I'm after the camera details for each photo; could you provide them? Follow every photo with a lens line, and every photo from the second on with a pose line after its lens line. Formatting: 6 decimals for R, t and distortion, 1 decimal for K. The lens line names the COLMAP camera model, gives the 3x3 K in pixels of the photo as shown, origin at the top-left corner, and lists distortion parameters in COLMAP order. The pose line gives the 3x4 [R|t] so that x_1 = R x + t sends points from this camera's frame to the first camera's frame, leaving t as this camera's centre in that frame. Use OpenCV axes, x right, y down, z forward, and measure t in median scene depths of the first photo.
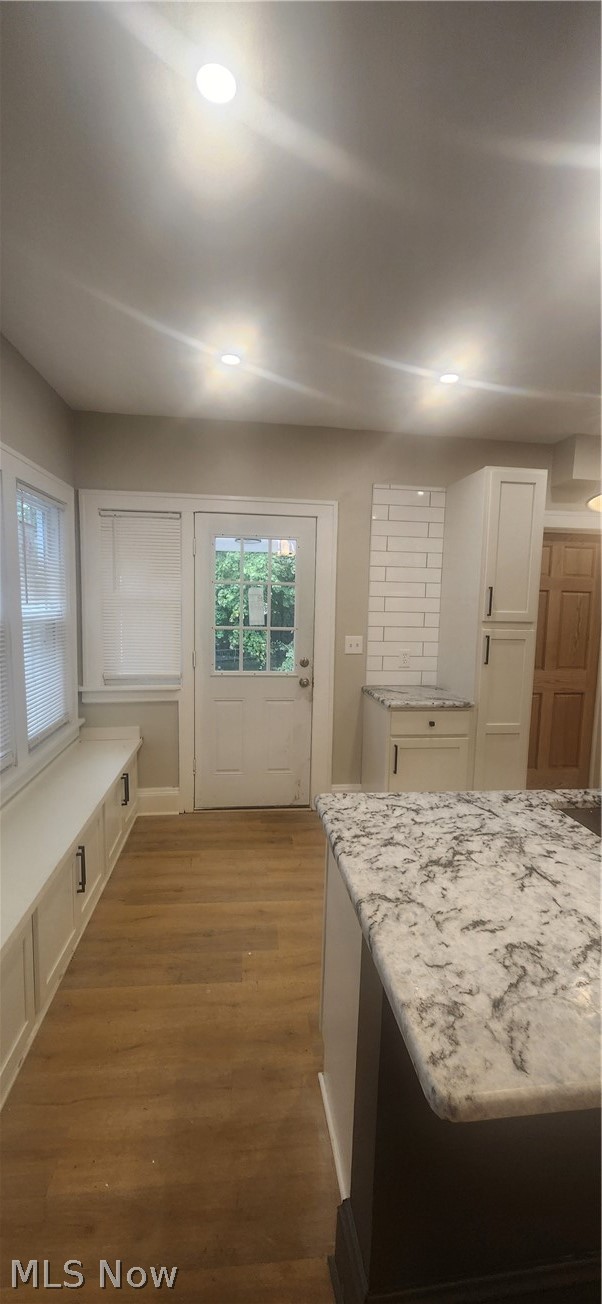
lens RADIAL K [[535.3, 0, 308.8], [0, 535.3, 652.7], [0, 0, 1]] dist [0.000528, 0.000023]
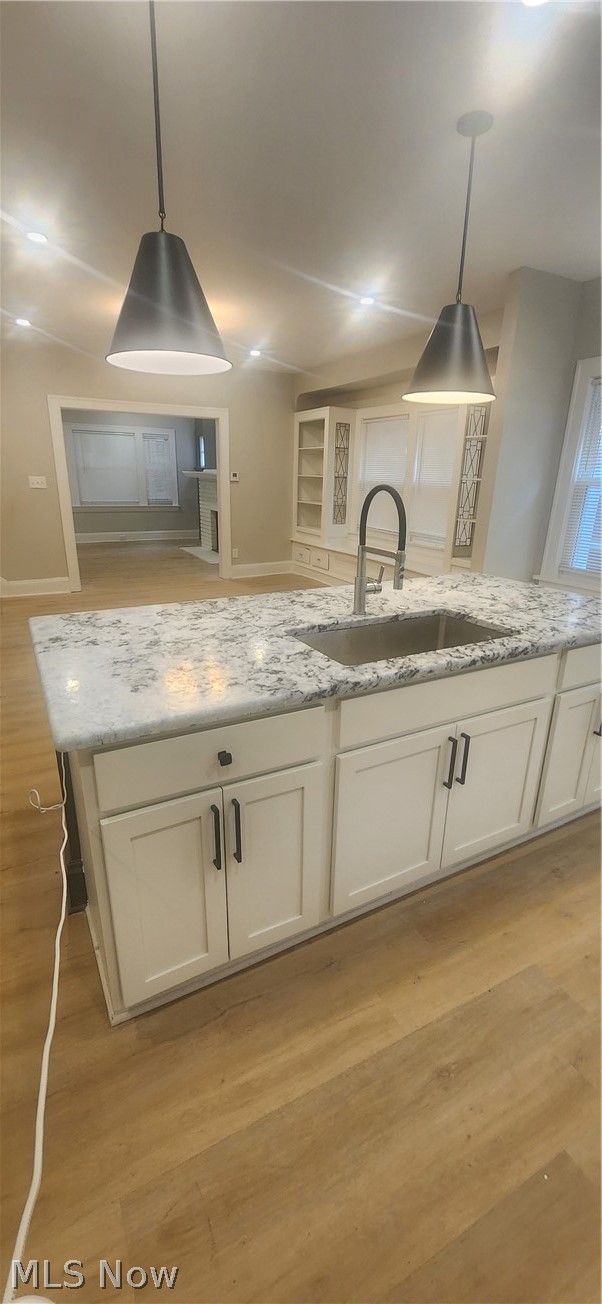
lens RADIAL K [[535.3, 0, 308.8], [0, 535.3, 652.7], [0, 0, 1]] dist [0.000528, 0.000023]
pose [[-0.931213, 0.074610, -0.356758, 1.555165], [-0.080571, 0.912469, 0.401133, -0.096401], [0.355459, 0.402285, -0.843692, 2.229525]]
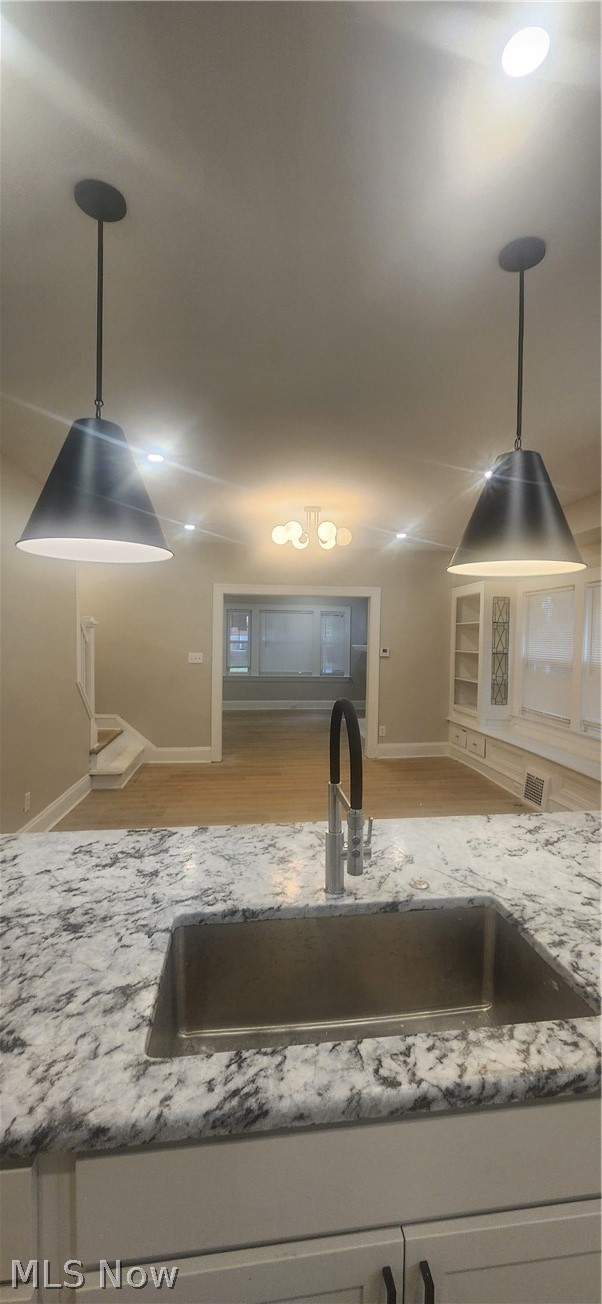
lens RADIAL K [[535.3, 0, 308.8], [0, 535.3, 652.7], [0, 0, 1]] dist [0.000528, 0.000023]
pose [[-0.999262, -0.038336, 0.002573, 0.938746], [-0.037657, 0.990447, 0.132649, -0.143762], [-0.007634, 0.132454, -0.991160, 1.850332]]
